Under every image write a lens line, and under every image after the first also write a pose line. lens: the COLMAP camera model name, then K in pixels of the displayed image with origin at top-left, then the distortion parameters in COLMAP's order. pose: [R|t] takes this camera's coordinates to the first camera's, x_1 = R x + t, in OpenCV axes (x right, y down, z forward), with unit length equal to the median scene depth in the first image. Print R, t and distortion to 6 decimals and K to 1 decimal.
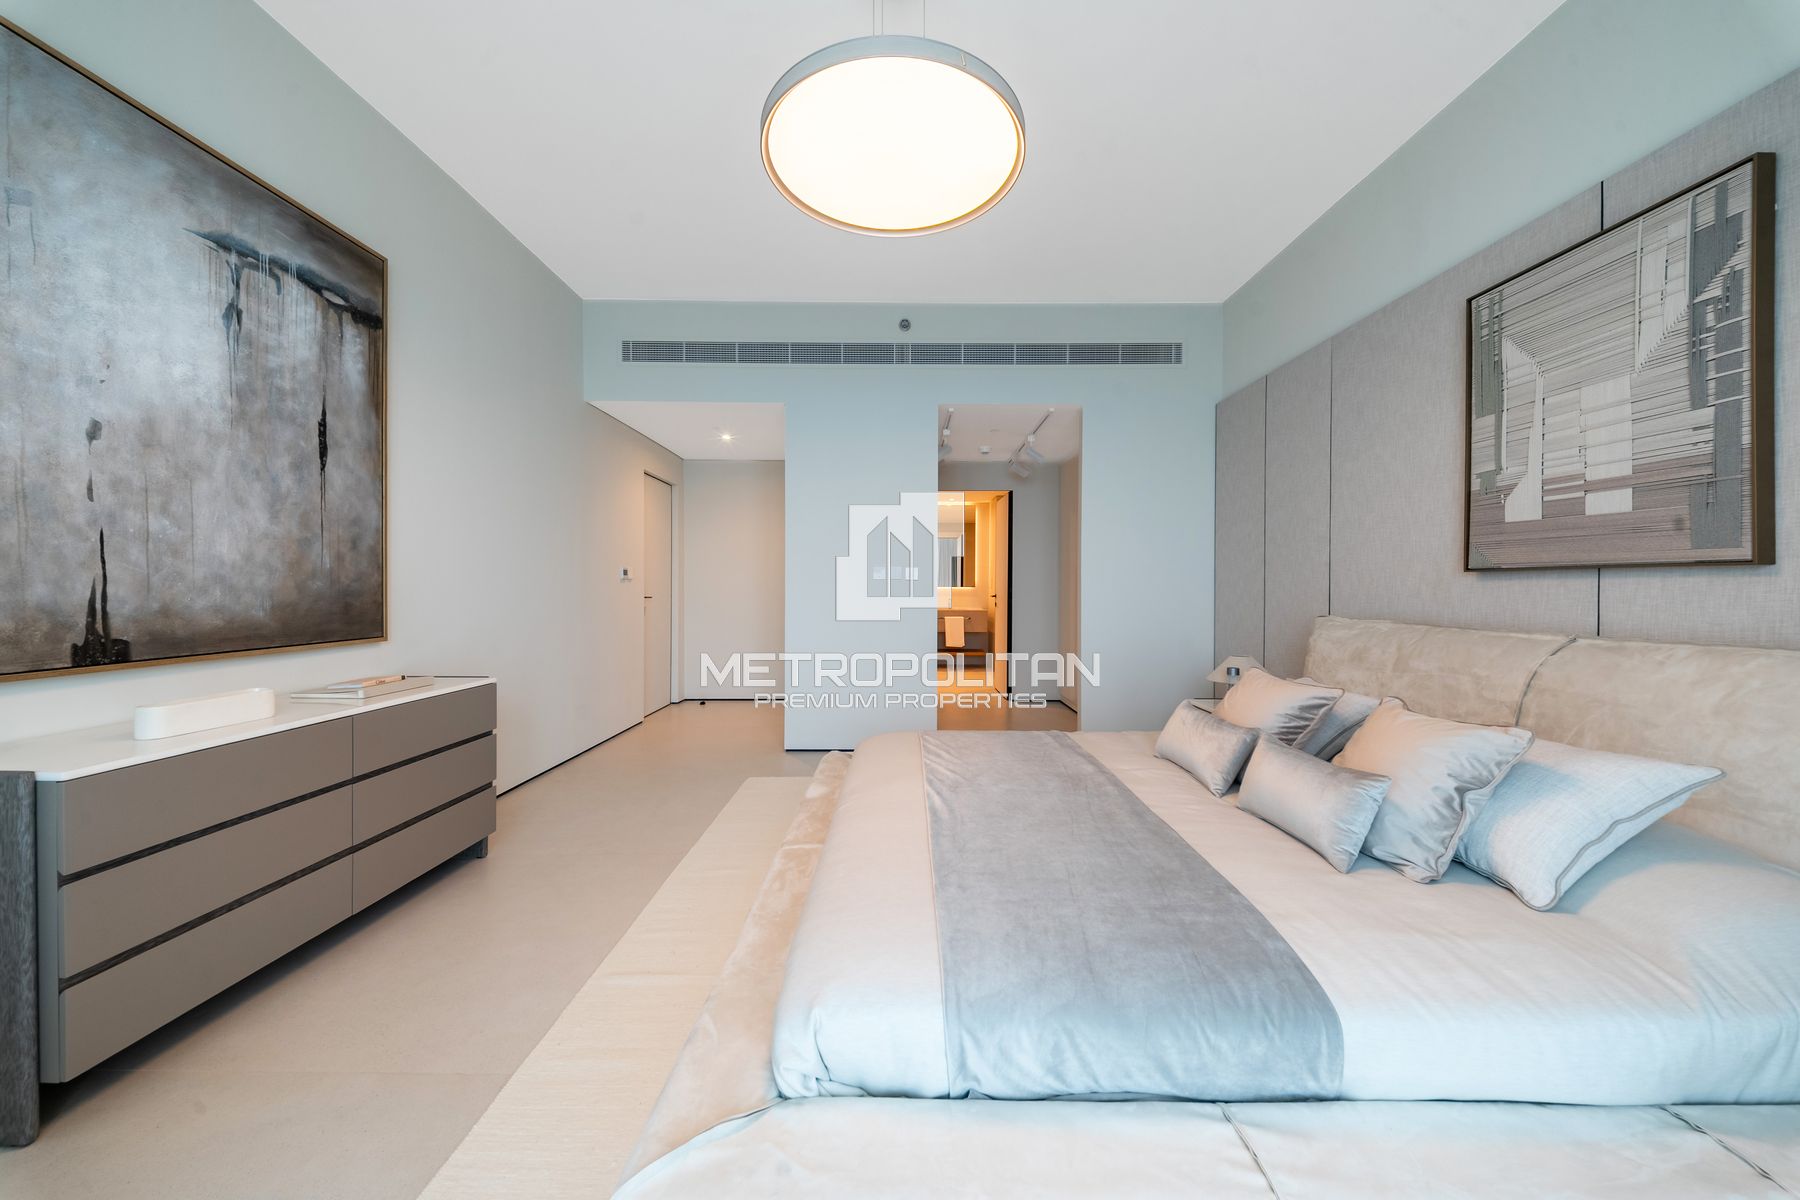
lens RADIAL K [[629.8, 0, 901.3], [0, 629.8, 593.4], [0, 0, 1]] dist [0.014125, -0.004804]
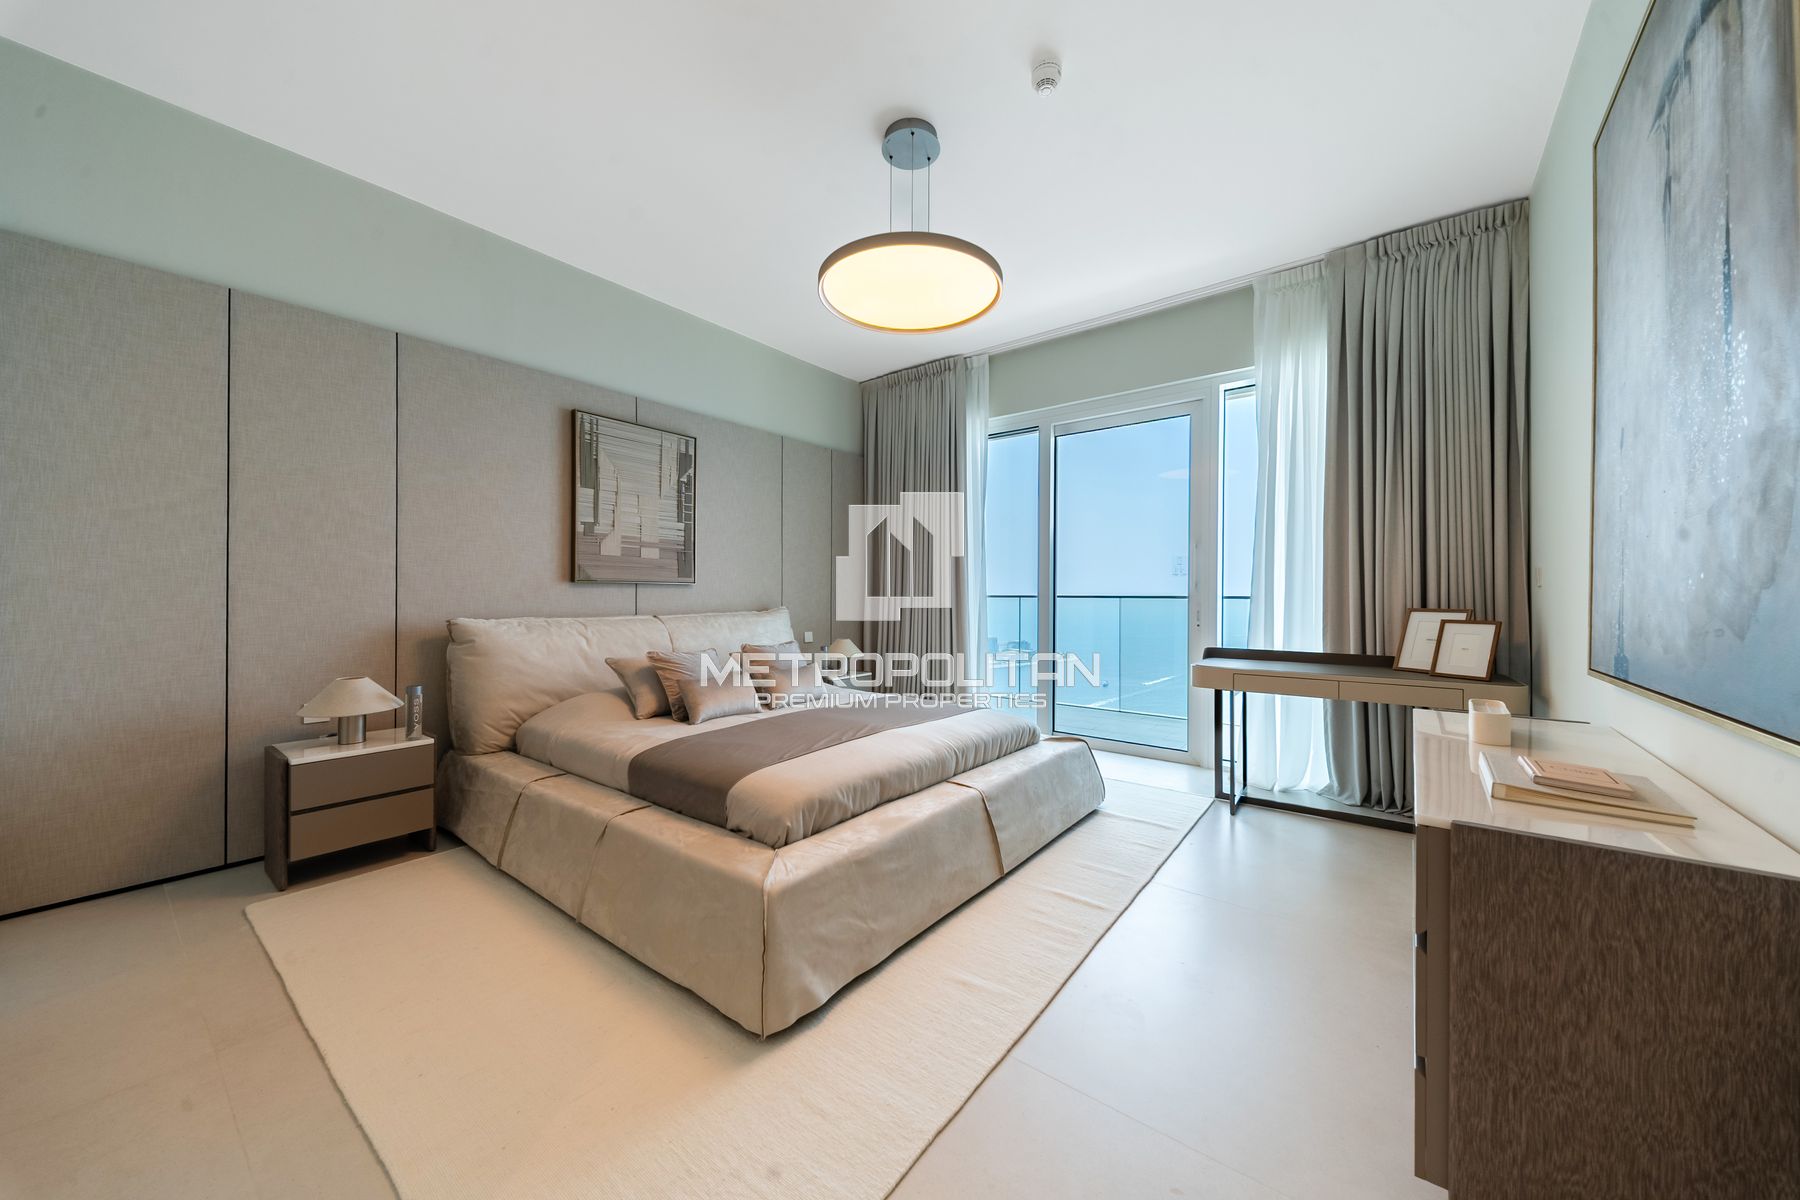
lens RADIAL K [[629.8, 0, 924.9], [0, 629.8, 591.8], [0, 0, 1]] dist [0.014125, -0.004804]
pose [[-0.794642, -0.002484, 0.607073, -0.871605], [0.000087, 0.999991, 0.004206, -0.020205], [-0.607078, 0.003395, -0.794635, 2.001488]]
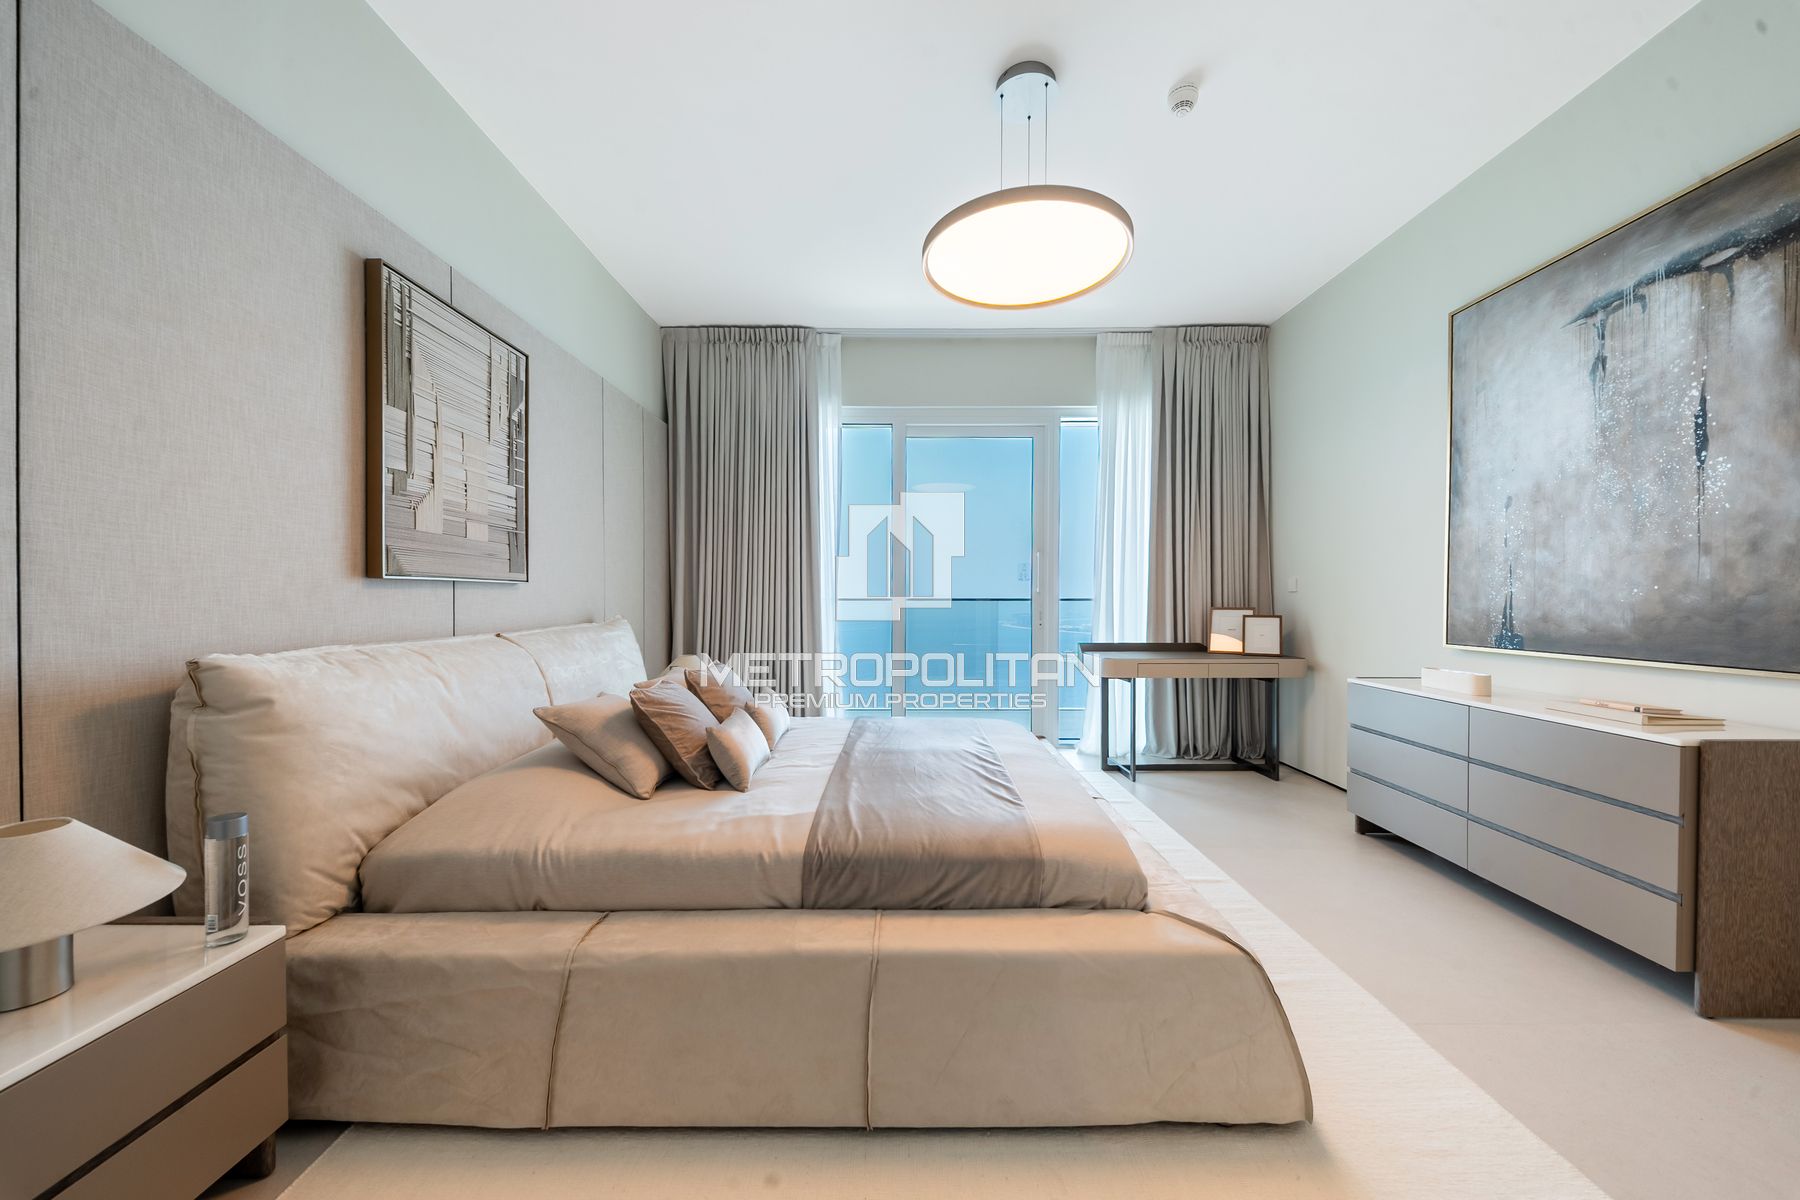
lens RADIAL K [[629.8, 0, 906.3], [0, 629.8, 602.6], [0, 0, 1]] dist [0.014125, -0.004804]
pose [[-0.999992, -0.003887, 0.000061, 0.210021], [-0.003886, 0.999822, 0.018467, -0.022962], [-0.000133, 0.018467, -0.999829, 2.165947]]
